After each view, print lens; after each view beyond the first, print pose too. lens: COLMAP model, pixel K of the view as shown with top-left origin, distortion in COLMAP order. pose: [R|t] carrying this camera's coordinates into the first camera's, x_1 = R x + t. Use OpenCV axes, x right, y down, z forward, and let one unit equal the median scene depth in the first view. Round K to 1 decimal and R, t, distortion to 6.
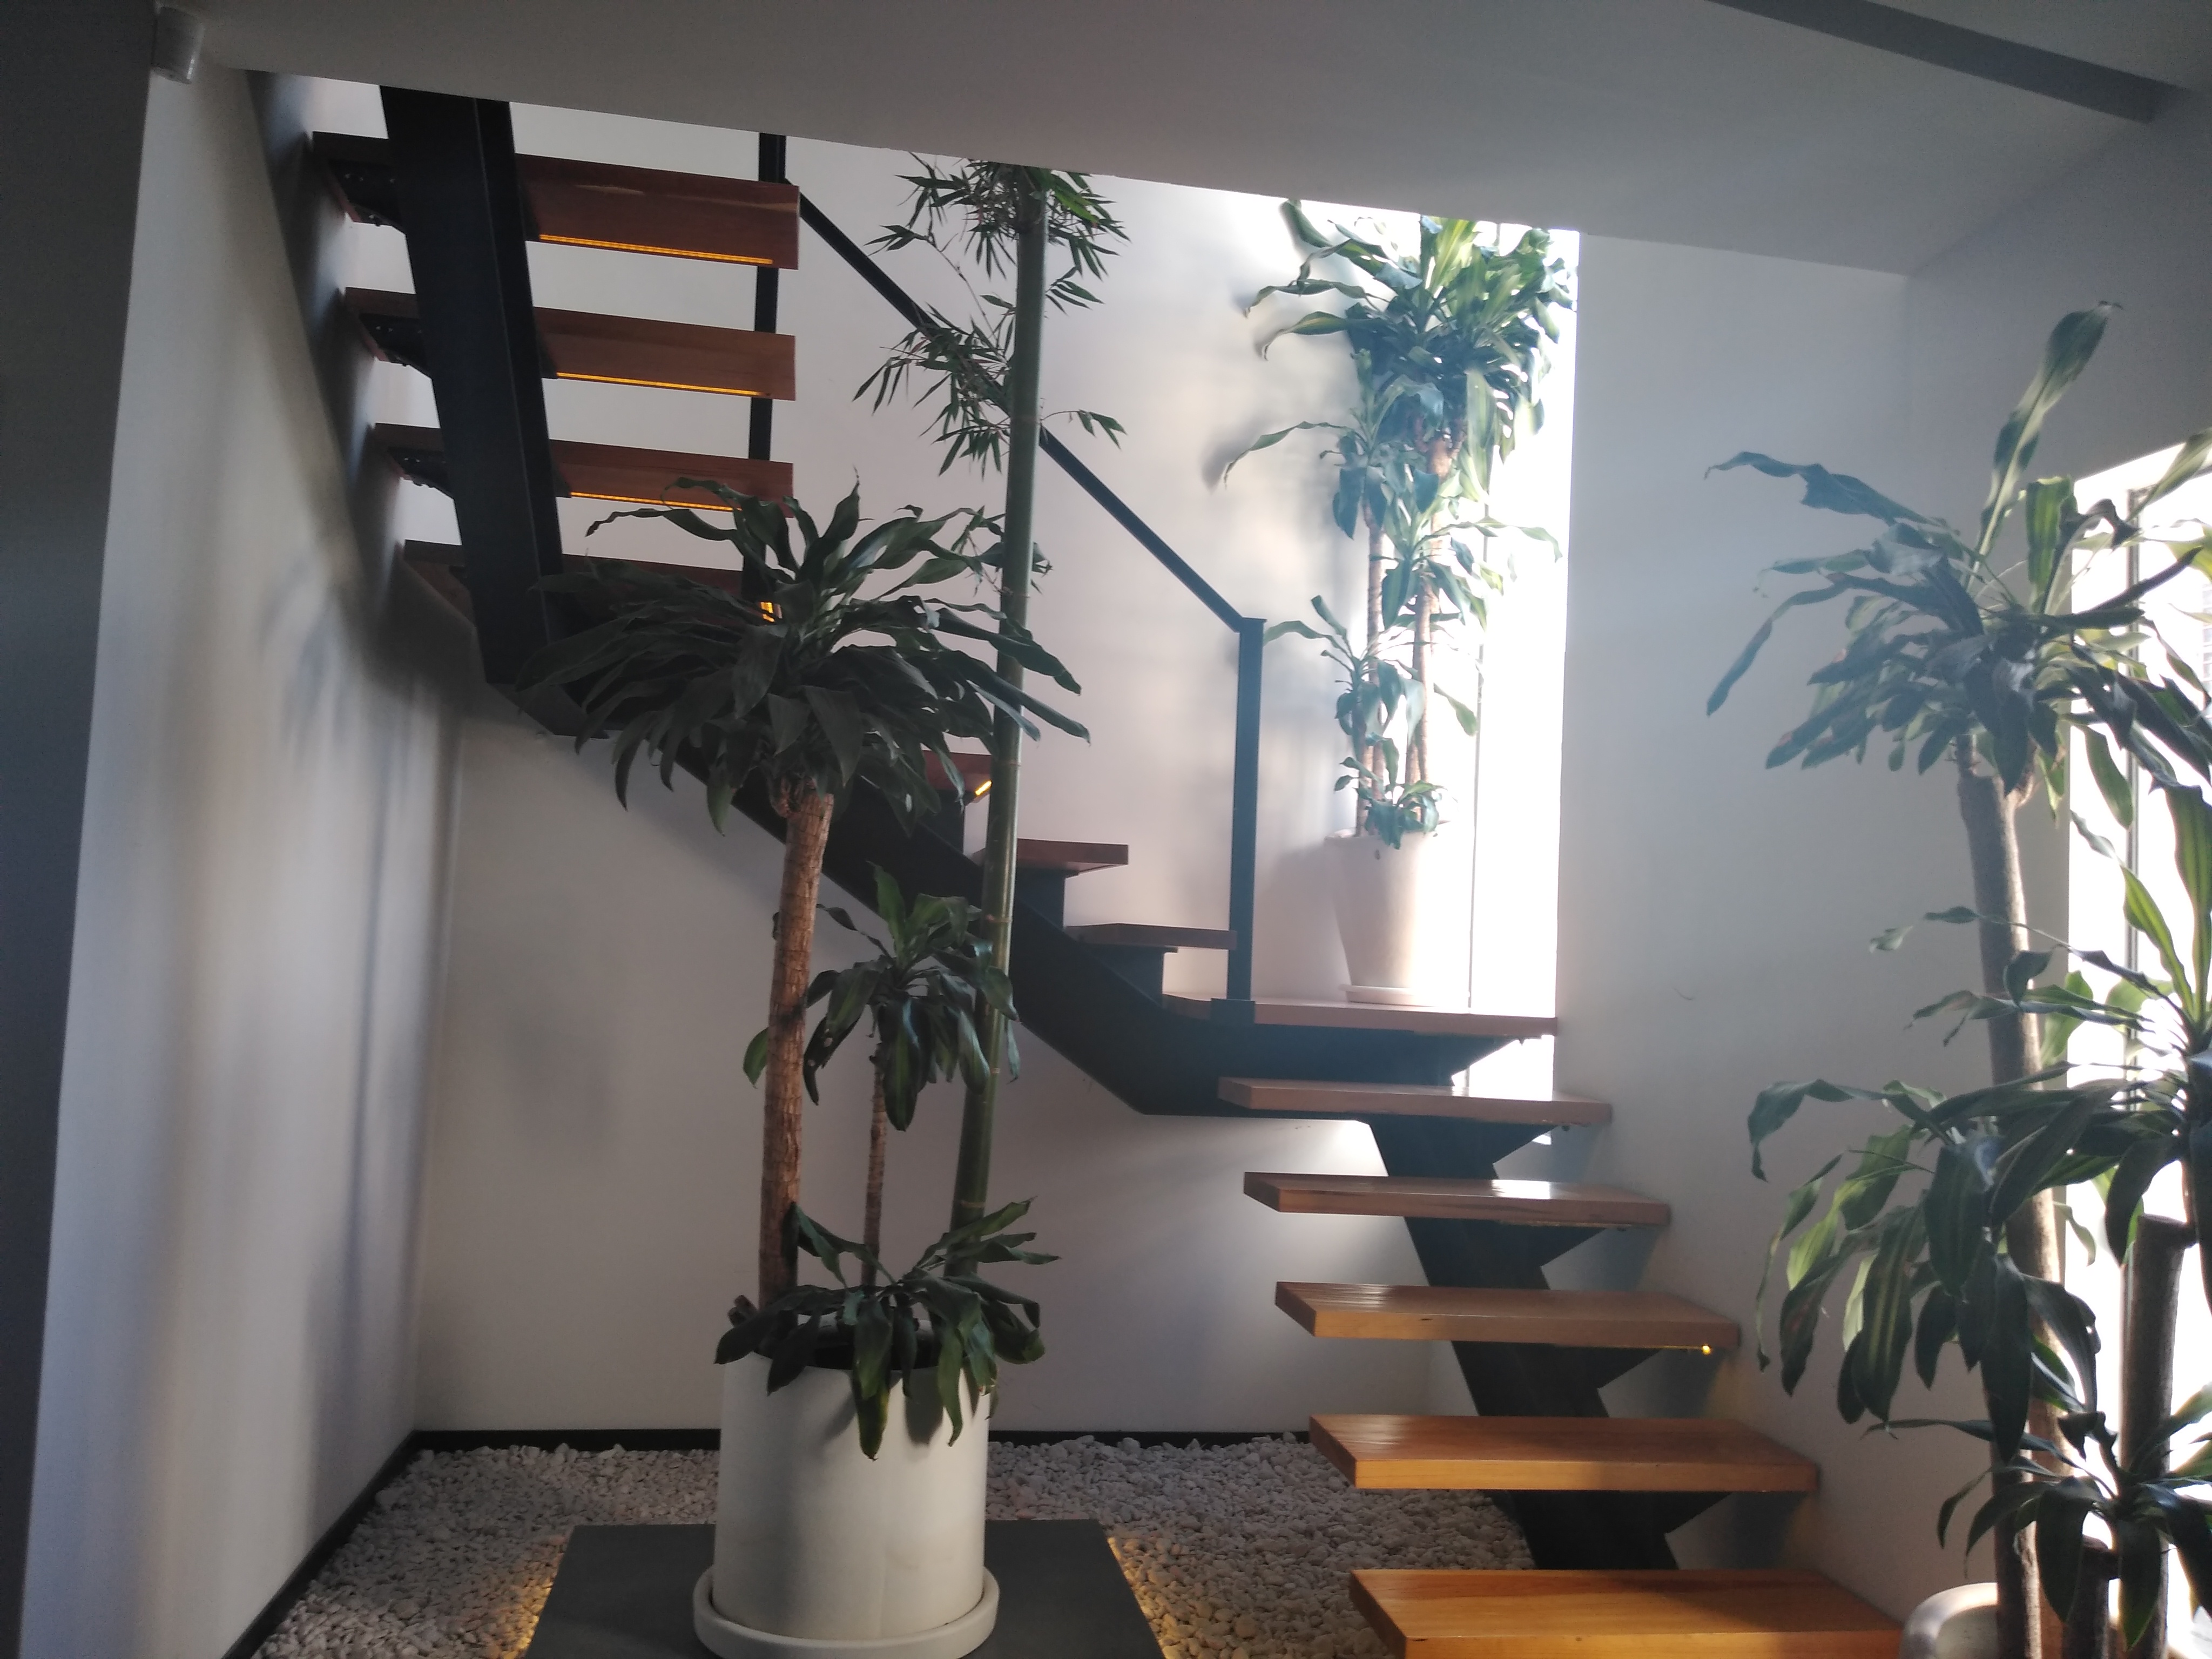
lens RADIAL K [[1735.4, 0, 1103.4], [0, 1735.4, 836.0], [0, 0, 1]] dist [0.046337, 0.001799]
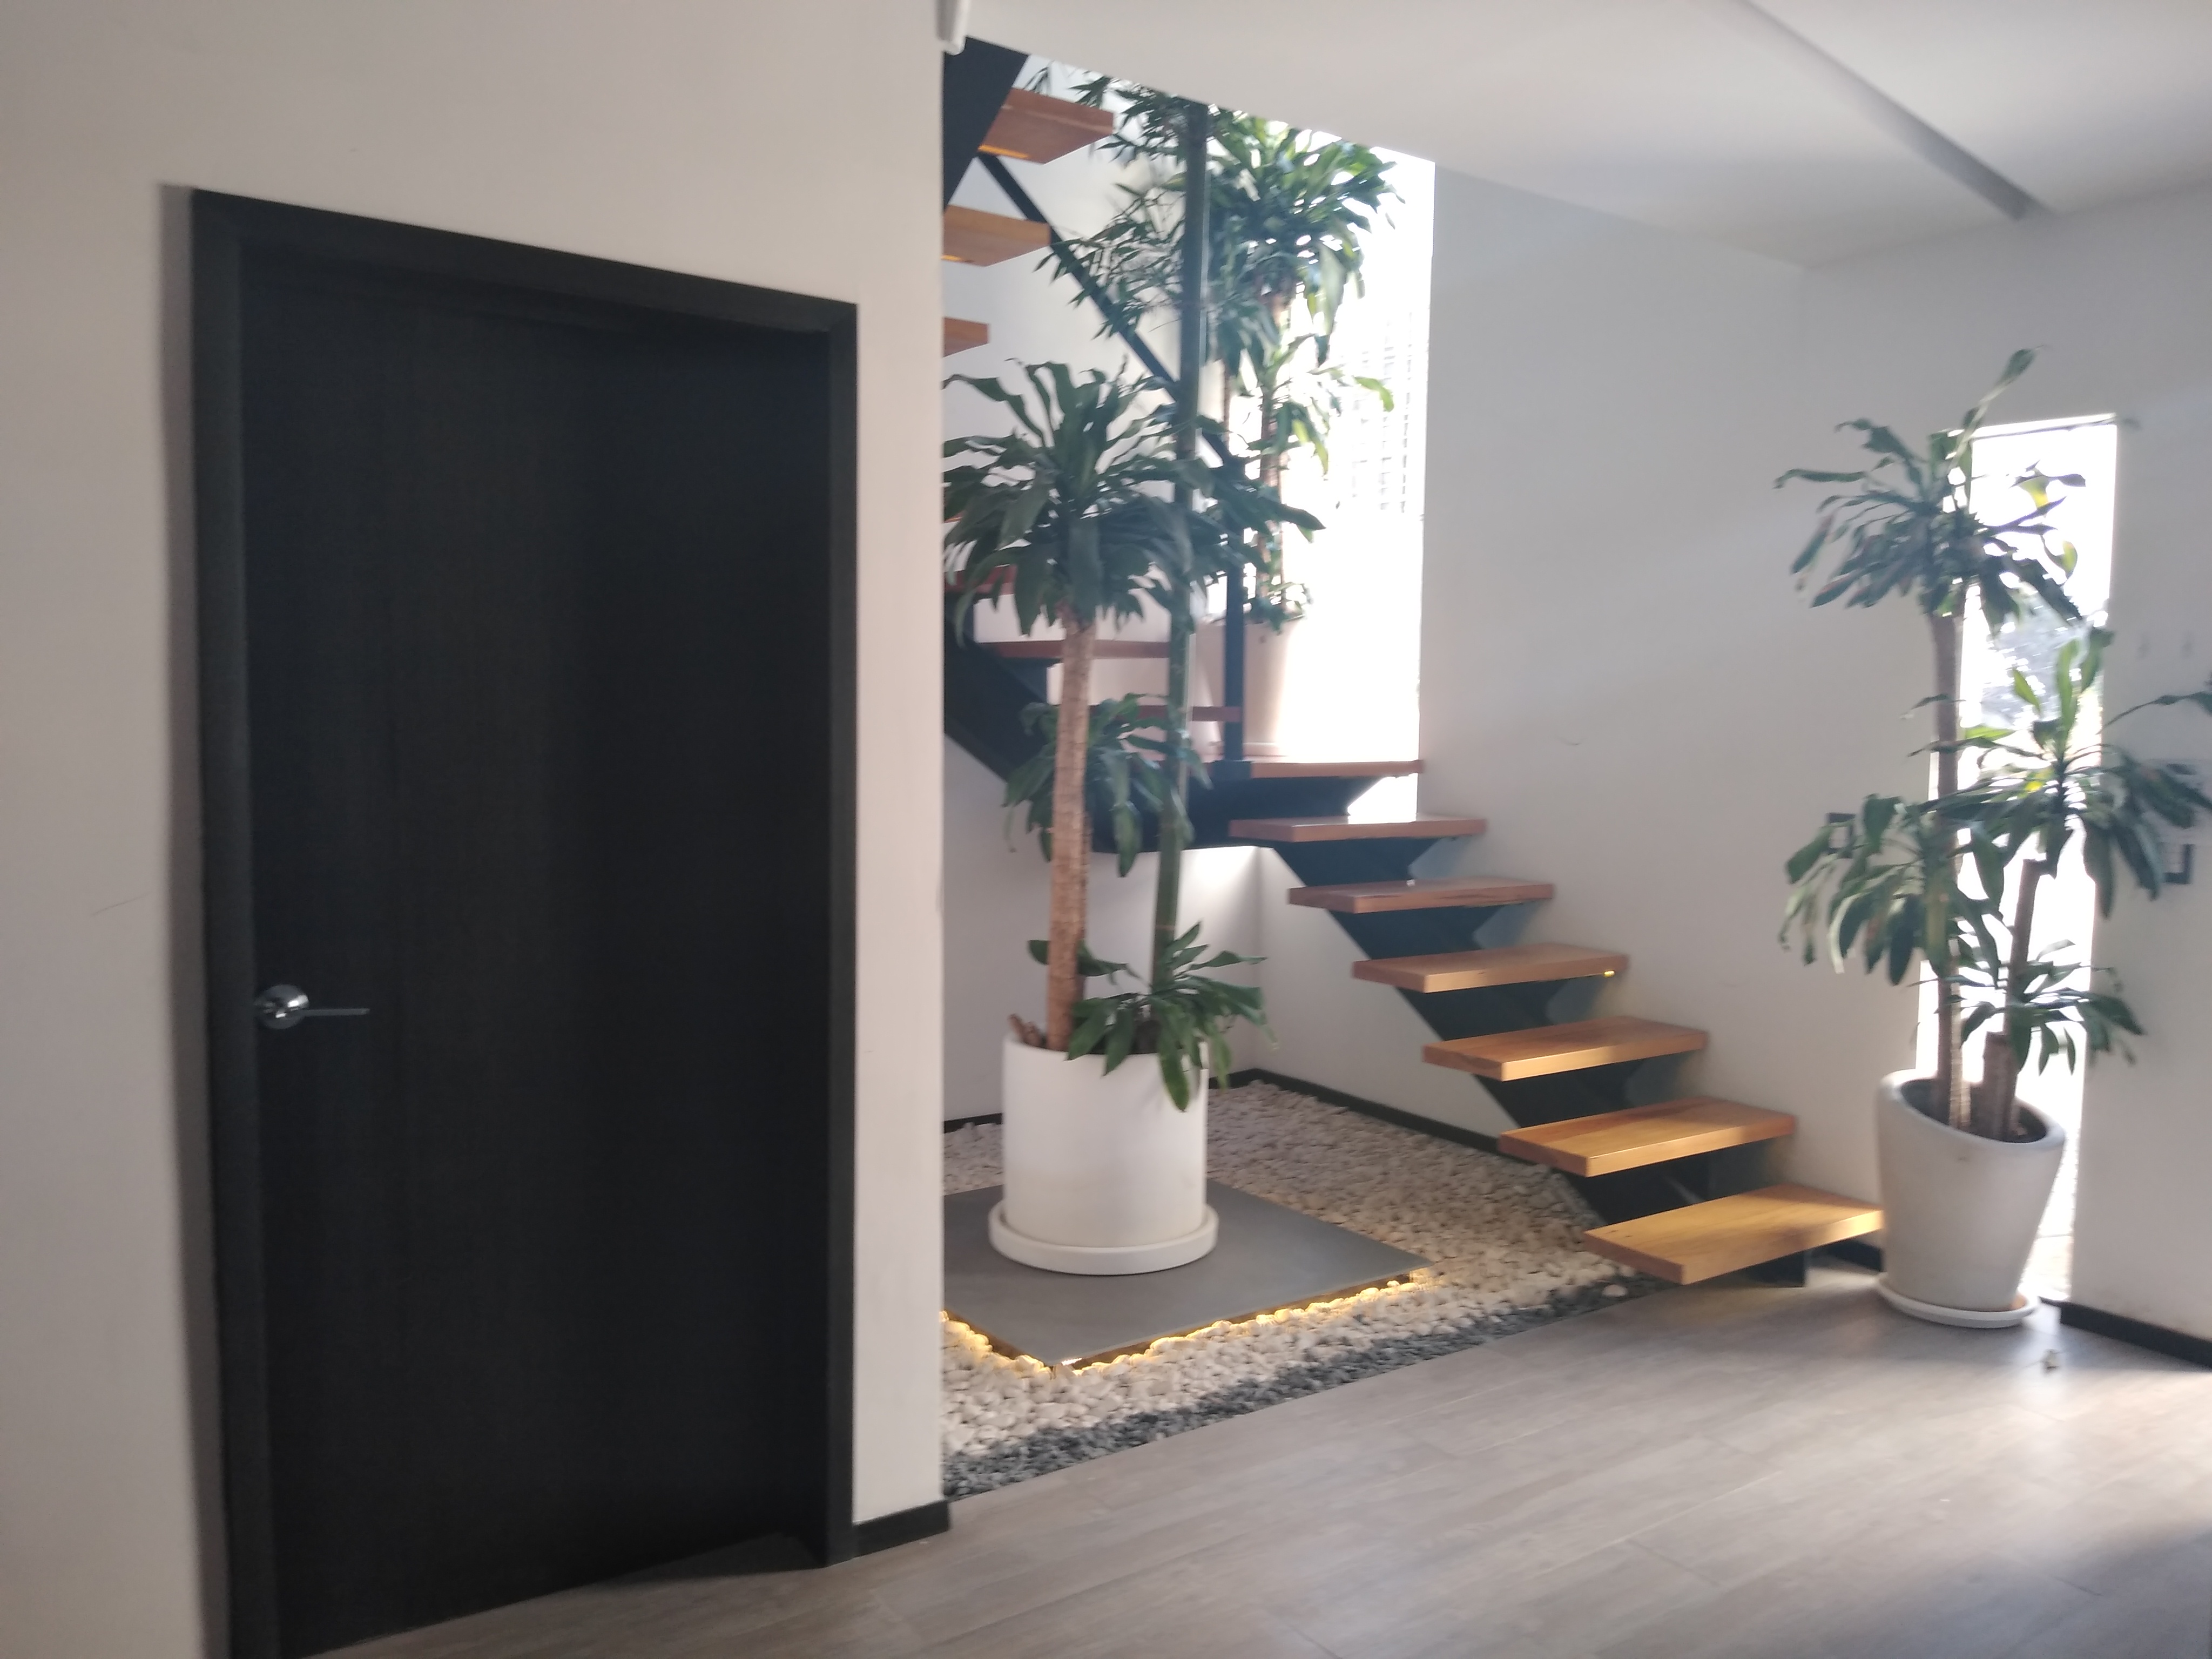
lens RADIAL K [[1735.4, 0, 1109.1], [0, 1735.4, 827.1], [0, 0, 1]] dist [0.046337, 0.001799]
pose [[0.904012, -0.069559, 0.421811, -0.537360], [0.004143, 0.988053, 0.154057, -0.055198], [-0.427488, -0.137522, 0.893500, -0.121416]]
